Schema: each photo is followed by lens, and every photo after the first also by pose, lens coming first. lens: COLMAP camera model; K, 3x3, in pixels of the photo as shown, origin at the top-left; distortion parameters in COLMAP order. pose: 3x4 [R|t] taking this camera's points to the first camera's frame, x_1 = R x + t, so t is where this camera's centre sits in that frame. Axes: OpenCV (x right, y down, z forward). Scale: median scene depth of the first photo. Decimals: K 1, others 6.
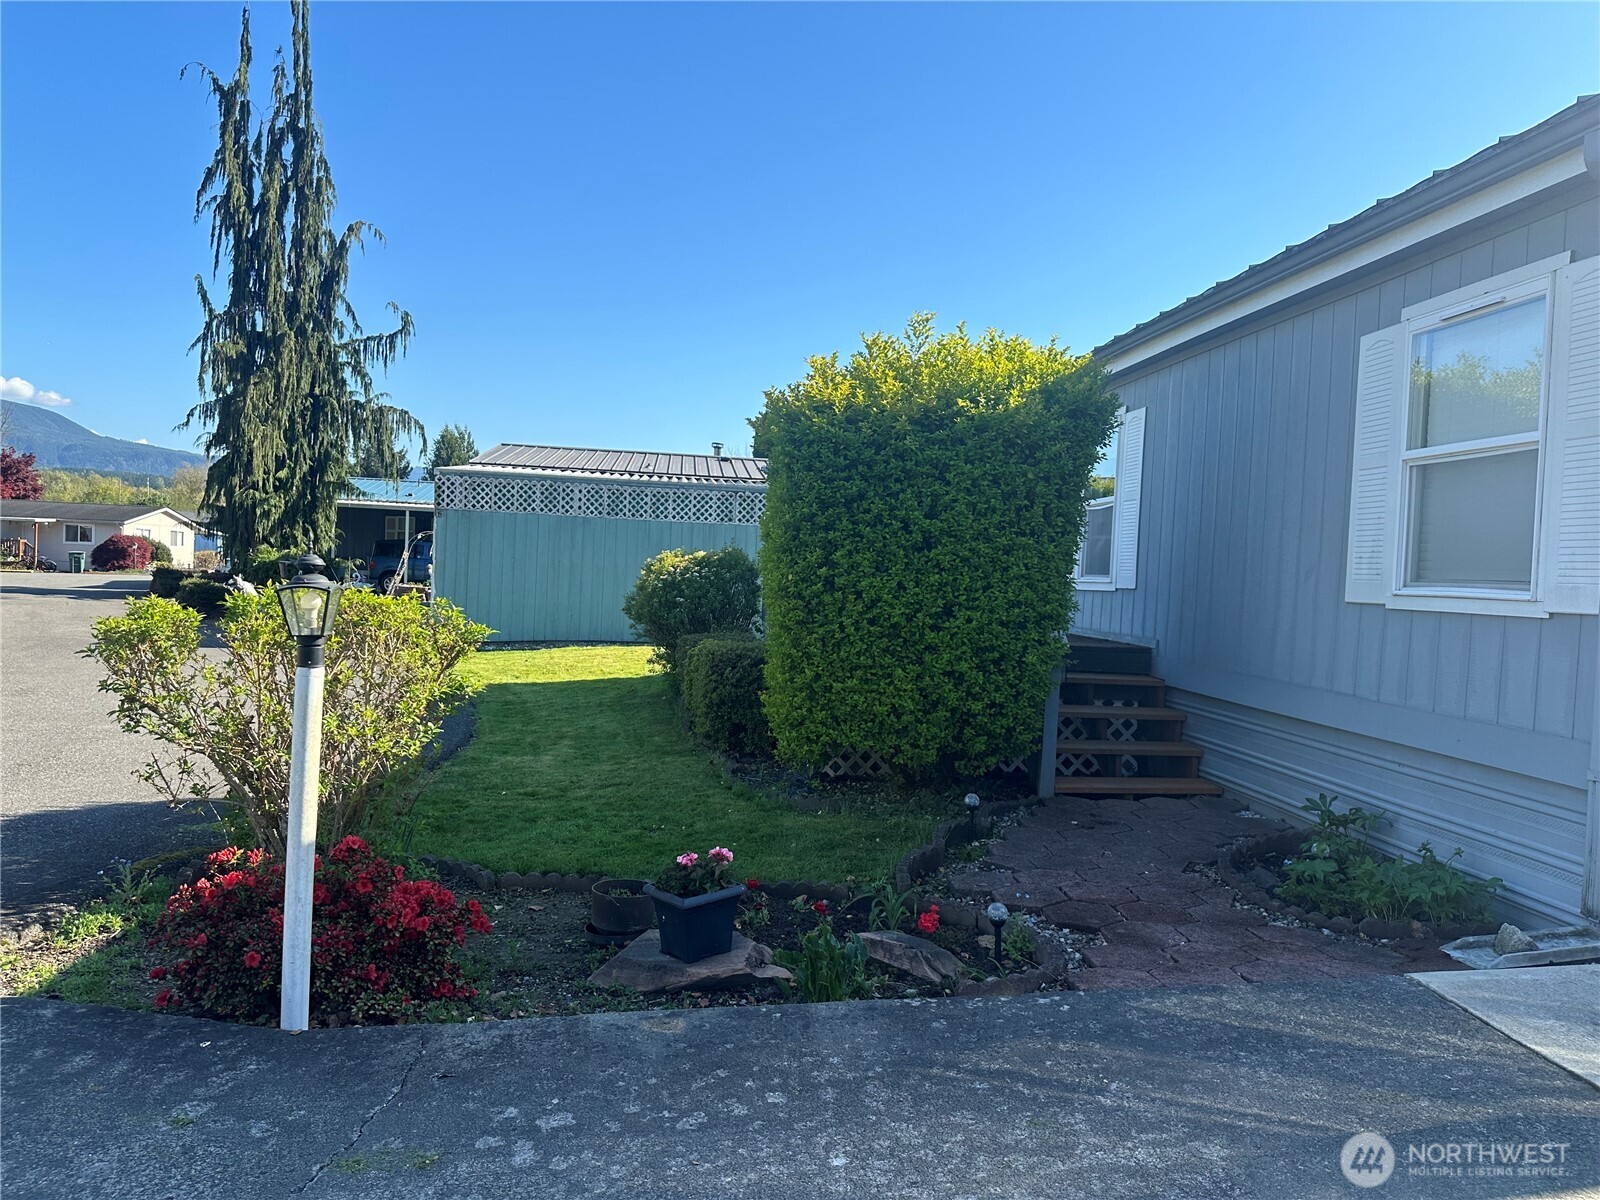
lens RADIAL K [[1118.4, 0, 800.0], [0, 1118.4, 600.0], [0, 0, 1]] dist [0.062854, -0.001355]
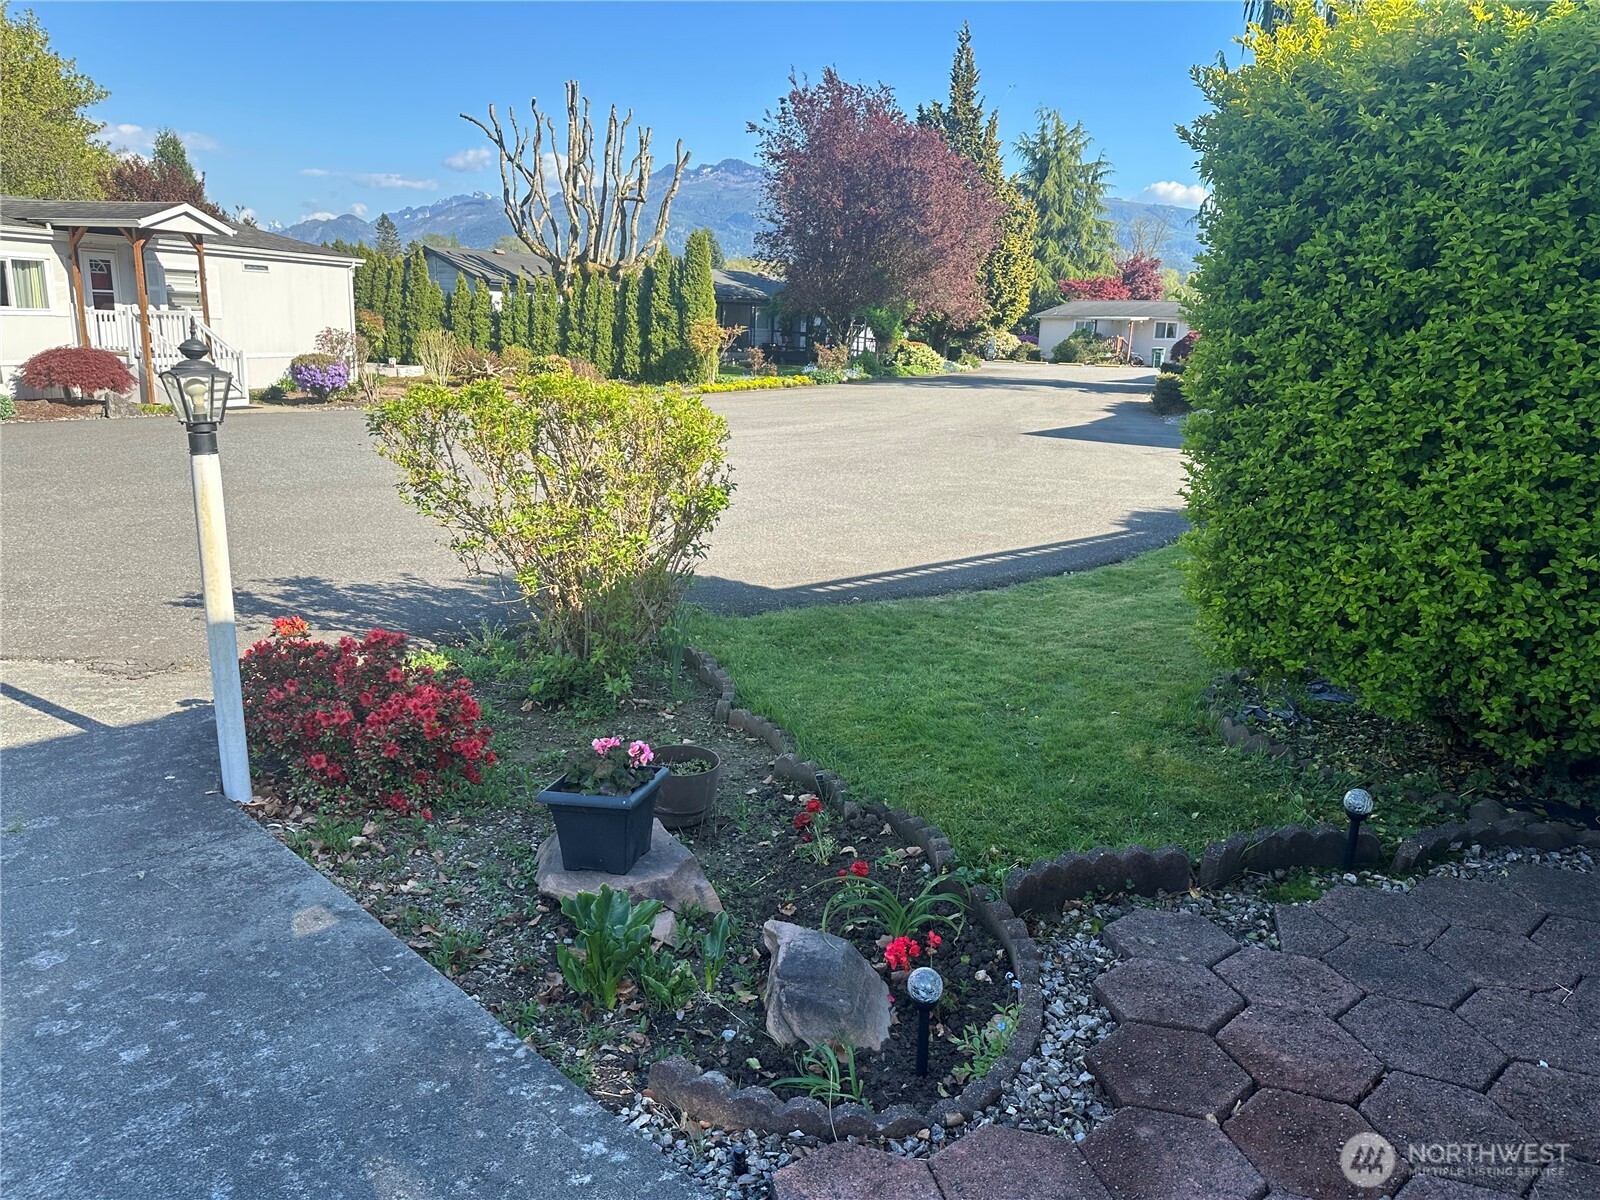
lens RADIAL K [[1118.4, 0, 800.0], [0, 1118.4, 600.0], [0, 0, 1]] dist [0.062854, -0.001355]
pose [[0.596230, 0.173777, -0.783780, 0.386559], [-0.032579, 0.980725, 0.192660, -0.014237], [0.802153, -0.089335, 0.590399, 0.443651]]
